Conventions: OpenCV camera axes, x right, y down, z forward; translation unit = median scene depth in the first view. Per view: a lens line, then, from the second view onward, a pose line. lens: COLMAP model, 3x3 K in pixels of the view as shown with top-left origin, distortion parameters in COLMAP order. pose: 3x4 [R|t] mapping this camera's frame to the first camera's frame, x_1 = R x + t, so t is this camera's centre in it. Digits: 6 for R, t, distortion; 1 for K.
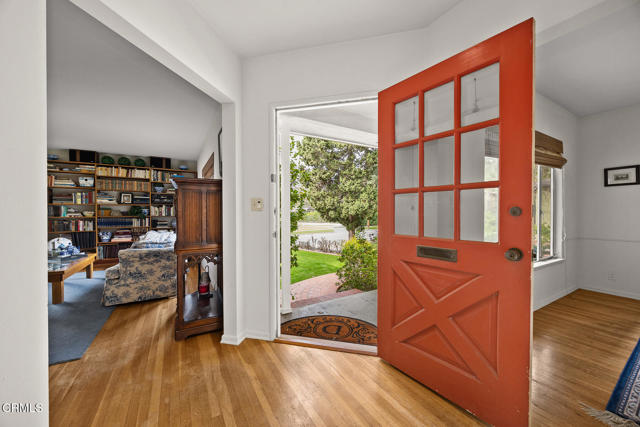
lens RADIAL K [[241.9, 0, 315.0], [0, 241.9, 215.4], [0, 0, 1]] dist [-0.002150, 0.000554]
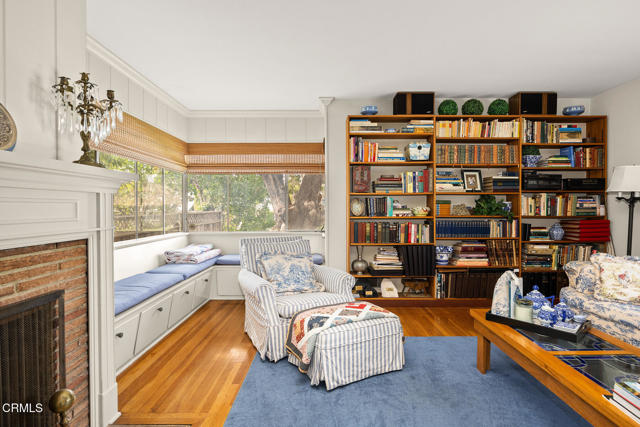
lens RADIAL K [[337.0, 0, 319.8], [0, 337.0, 212.9], [0, 0, 1]] dist [-0.011306, 0.002666]
pose [[0.868181, 0.005089, -0.496222, -0.762761], [-0.003750, 0.999986, 0.003695, -0.004325], [0.496234, -0.001347, 0.868188, 0.242973]]
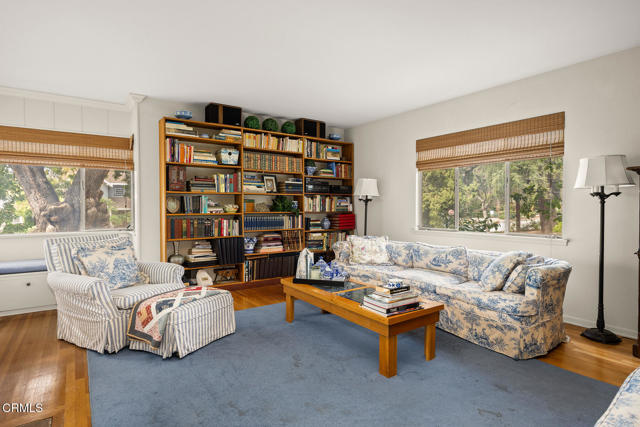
lens RADIAL K [[337.0, 0, 316.9], [0, 337.0, 214.1], [0, 0, 1]] dist [-0.011306, 0.002666]
pose [[0.995574, -0.003463, 0.093918, -0.800353], [0.002561, 0.999950, 0.009714, 0.000242], [-0.093947, -0.009430, 0.995533, 0.118361]]
